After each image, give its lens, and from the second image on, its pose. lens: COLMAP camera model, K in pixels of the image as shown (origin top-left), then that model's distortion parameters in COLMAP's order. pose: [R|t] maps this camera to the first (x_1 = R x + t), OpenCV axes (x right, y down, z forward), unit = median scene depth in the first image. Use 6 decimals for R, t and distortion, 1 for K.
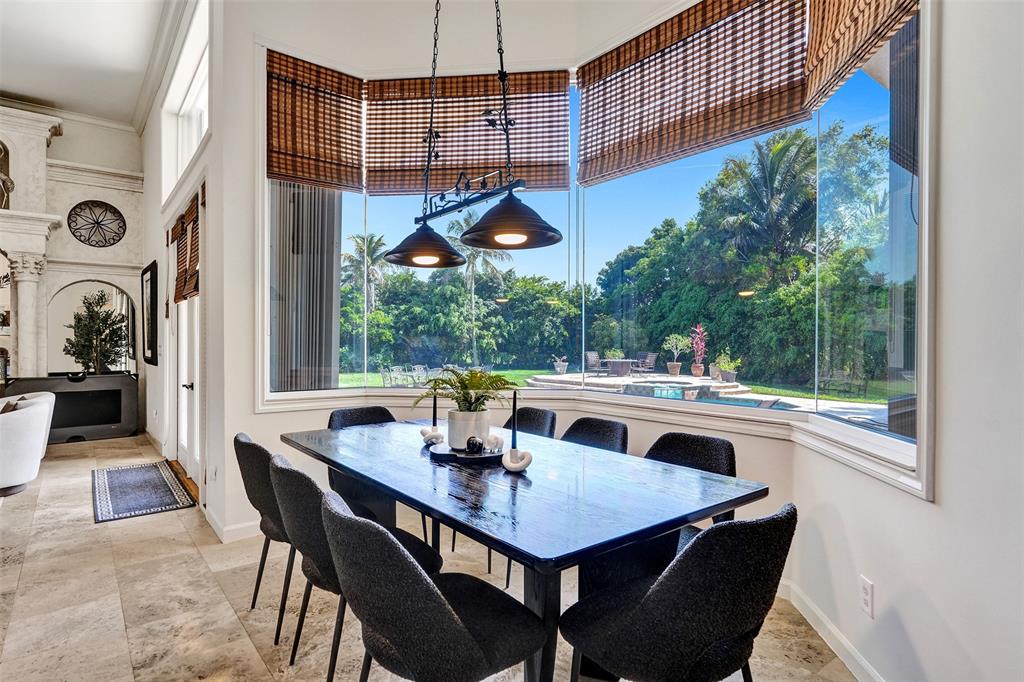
lens RADIAL K [[536.9, 0, 517.5], [0, 536.9, 344.4], [0, 0, 1]] dist [0.001170, 0.000024]
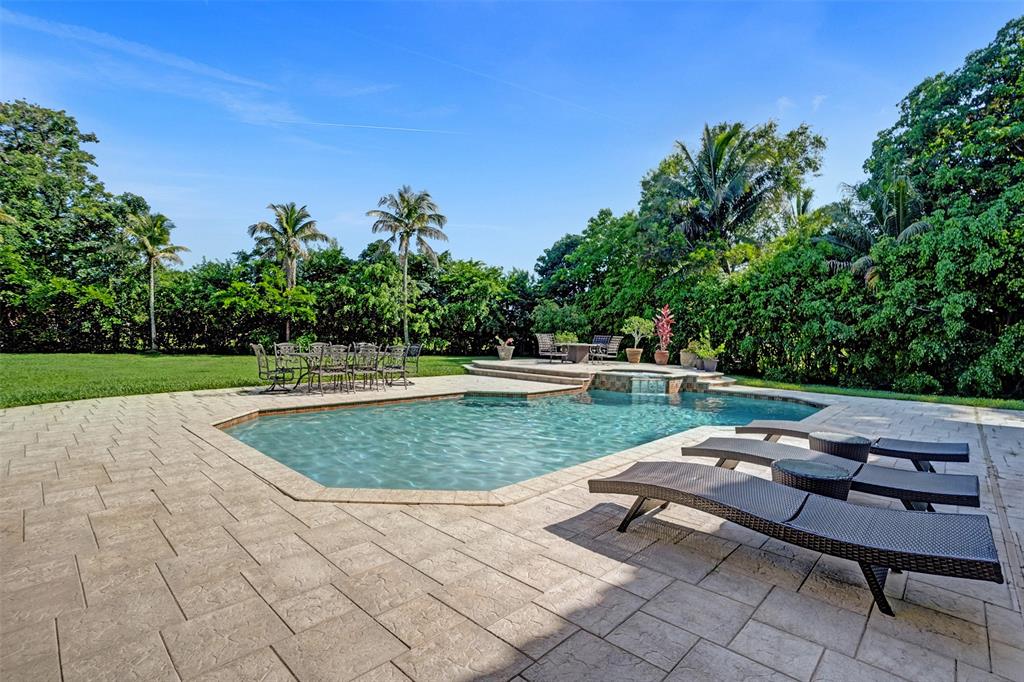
lens RADIAL K [[479.9, 0, 511.1], [0, 479.9, 348.8], [0, 0, 1]] dist [-0.036992, 0.000251]
pose [[0.991610, 0.021292, 0.127498, -0.004315], [-0.024641, 0.999390, 0.024752, 0.011783], [-0.126893, -0.027686, 0.991530, 0.150620]]
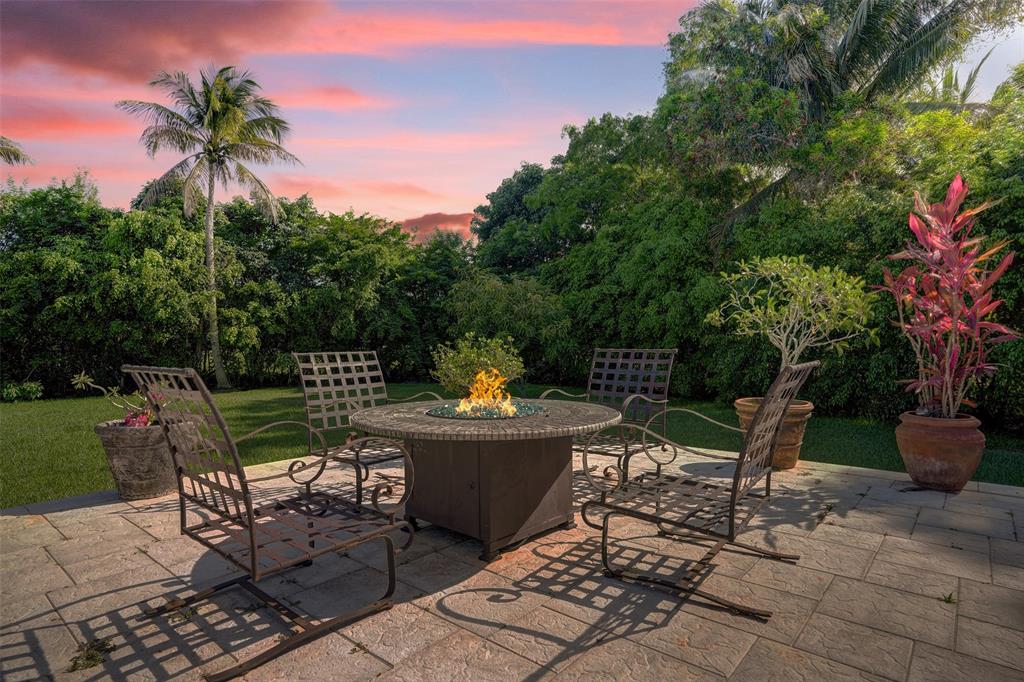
lens RADIAL K [[542.0, 0, 510.1], [0, 542.0, 340.1], [0, 0, 1]] dist [0.000318, 0.000008]
pose [[0.983389, -0.013472, 0.181011, 0.096352], [0.013749, 0.999905, -0.000280, 0.005874], [-0.180990, 0.002764, 0.983481, 0.493762]]
